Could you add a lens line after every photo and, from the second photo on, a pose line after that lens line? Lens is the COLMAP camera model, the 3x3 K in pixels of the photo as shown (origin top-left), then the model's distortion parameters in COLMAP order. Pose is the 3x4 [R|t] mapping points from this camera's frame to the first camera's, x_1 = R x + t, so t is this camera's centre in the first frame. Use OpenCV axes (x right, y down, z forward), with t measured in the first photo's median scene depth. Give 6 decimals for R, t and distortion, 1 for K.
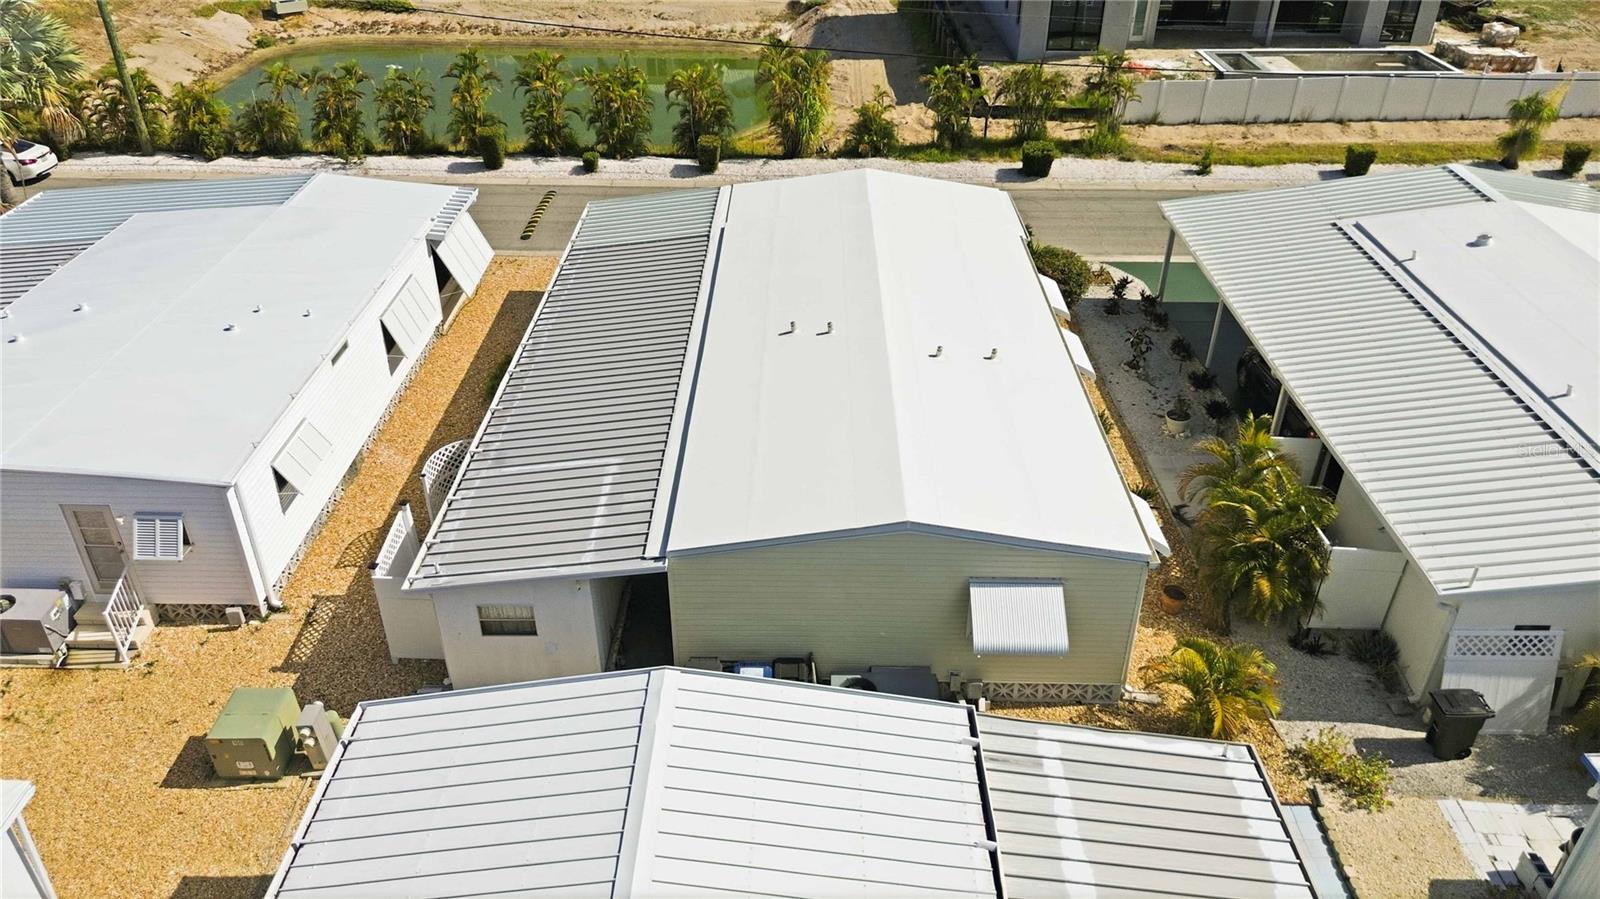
lens RADIAL K [[1138.4, 0, 793.9], [0, 1138.4, 452.3], [0, 0, 1]] dist [0.070019, -0.070673]
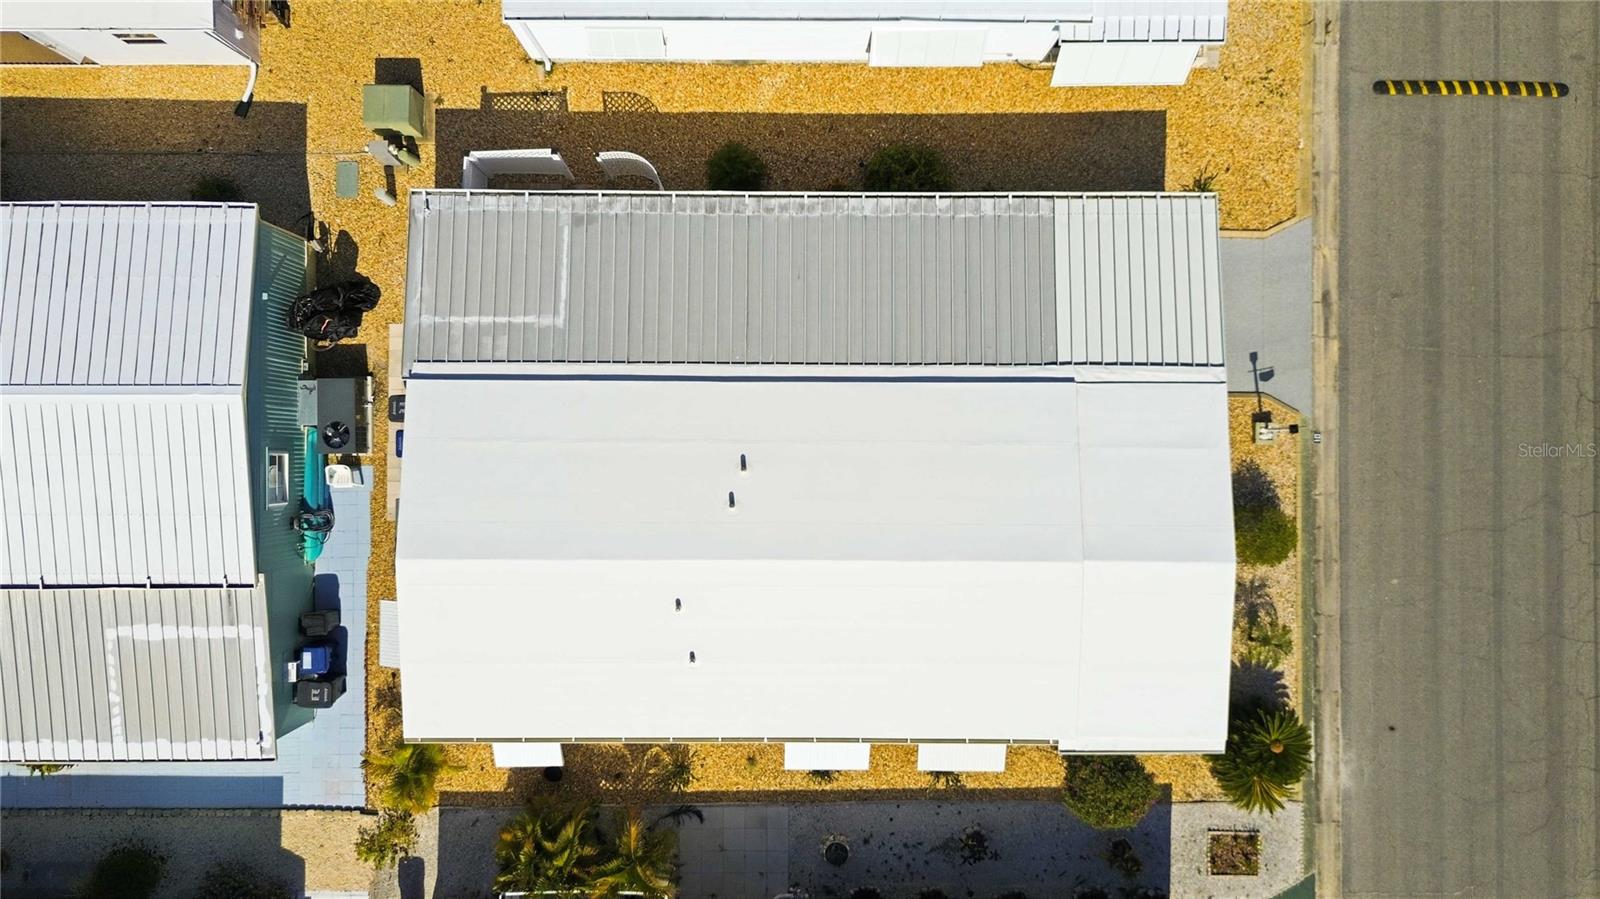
lens RADIAL K [[1138.4, 0, 793.9], [0, 1138.4, 452.3], [0, 0, 1]] dist [0.070019, -0.070673]
pose [[0.009934, 0.999933, -0.005891, -0.005390], [-0.533189, 0.010281, 0.845934, -0.529595], [0.845938, -0.005262, 0.533256, 0.269618]]
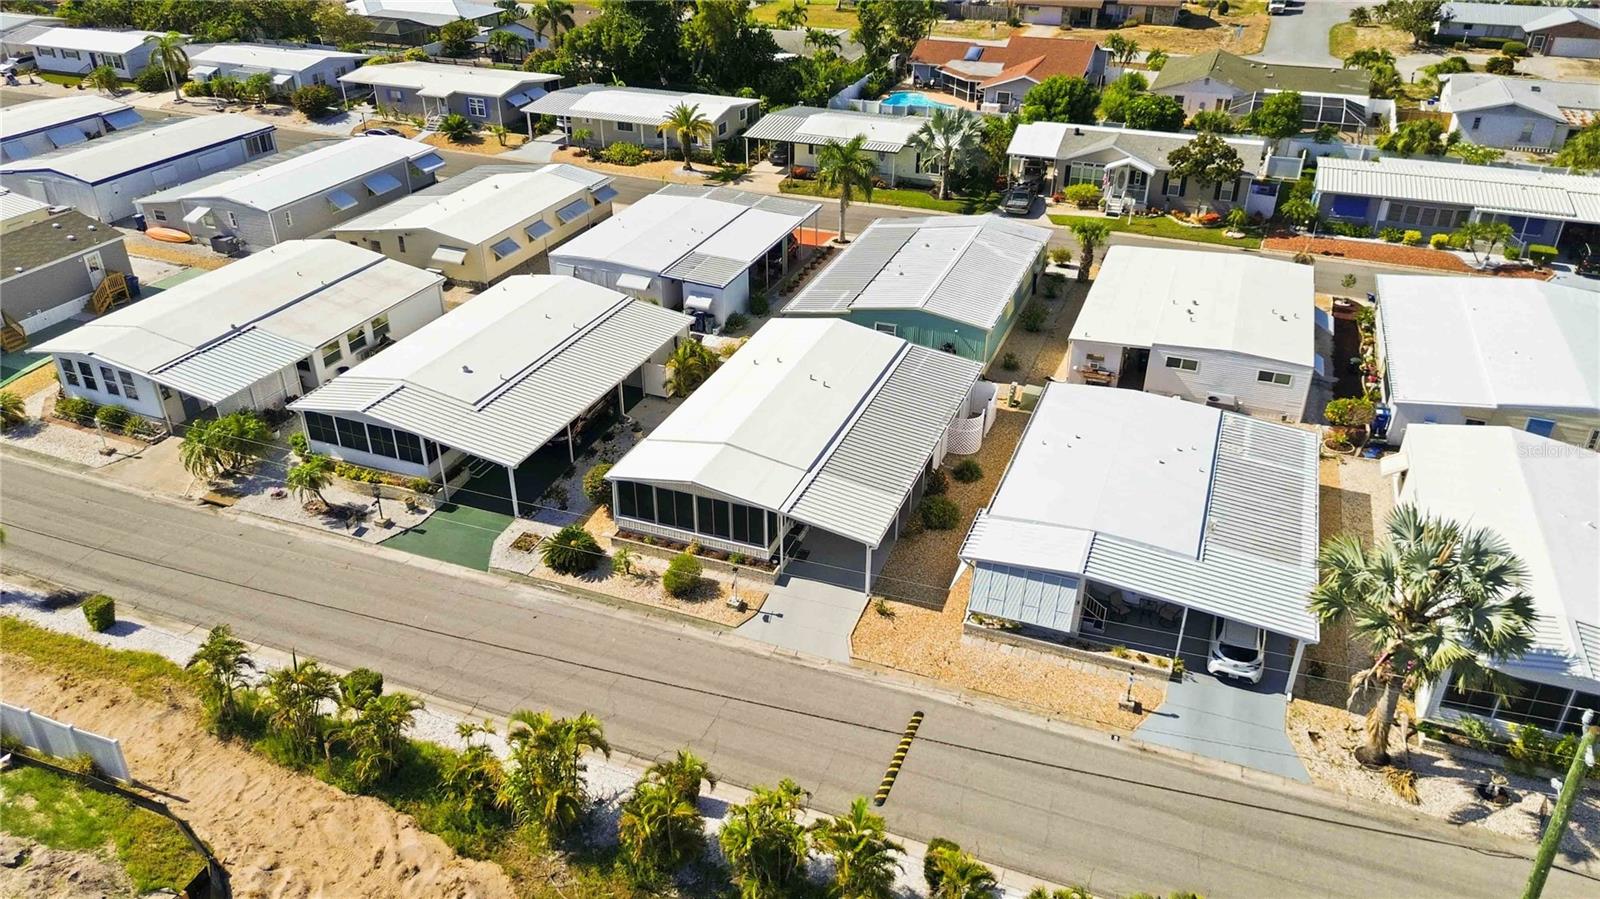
lens RADIAL K [[1138.4, 0, 793.9], [0, 1138.4, 452.3], [0, 0, 1]] dist [0.070019, -0.070673]
pose [[-0.933338, -0.182777, 0.308987, -0.357382], [0.187347, 0.486213, 0.853521, -1.063803], [-0.306238, 0.854511, -0.419559, 1.118976]]
